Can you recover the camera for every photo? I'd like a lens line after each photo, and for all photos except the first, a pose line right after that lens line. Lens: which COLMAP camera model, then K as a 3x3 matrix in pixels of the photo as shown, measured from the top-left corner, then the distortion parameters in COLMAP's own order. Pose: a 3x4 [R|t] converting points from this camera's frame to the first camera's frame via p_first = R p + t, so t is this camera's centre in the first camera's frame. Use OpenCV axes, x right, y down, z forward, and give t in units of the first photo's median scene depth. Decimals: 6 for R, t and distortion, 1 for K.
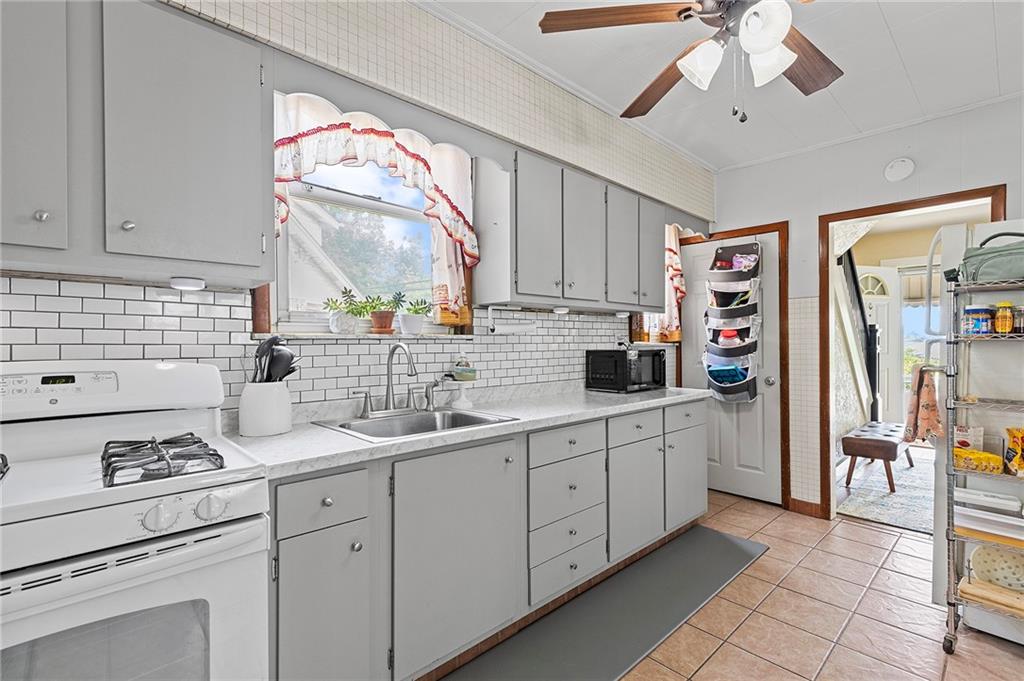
lens RADIAL K [[459.4, 0, 518.1], [0, 459.4, 342.4], [0, 0, 1]] dist [0.002251, 0.000221]
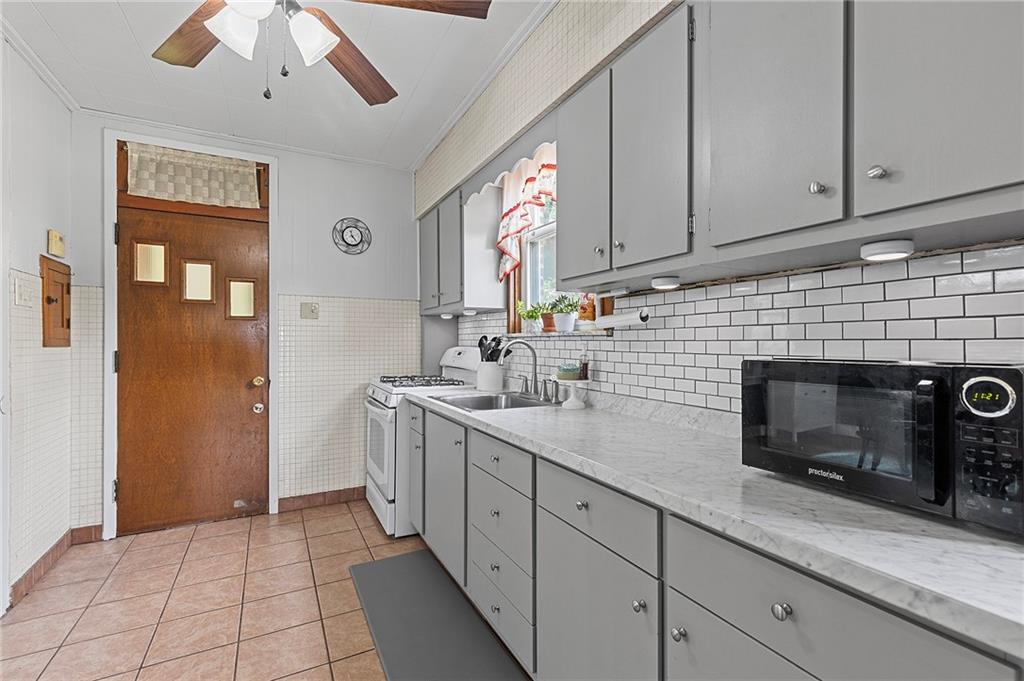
lens RADIAL K [[459.4, 0, 518.1], [0, 459.4, 342.4], [0, 0, 1]] dist [0.002251, 0.000221]
pose [[-0.263583, 0.006746, -0.964613, 0.744611], [0.003850, 0.999975, 0.005941, 0.000311], [0.964629, -0.002148, -0.263603, 1.030715]]
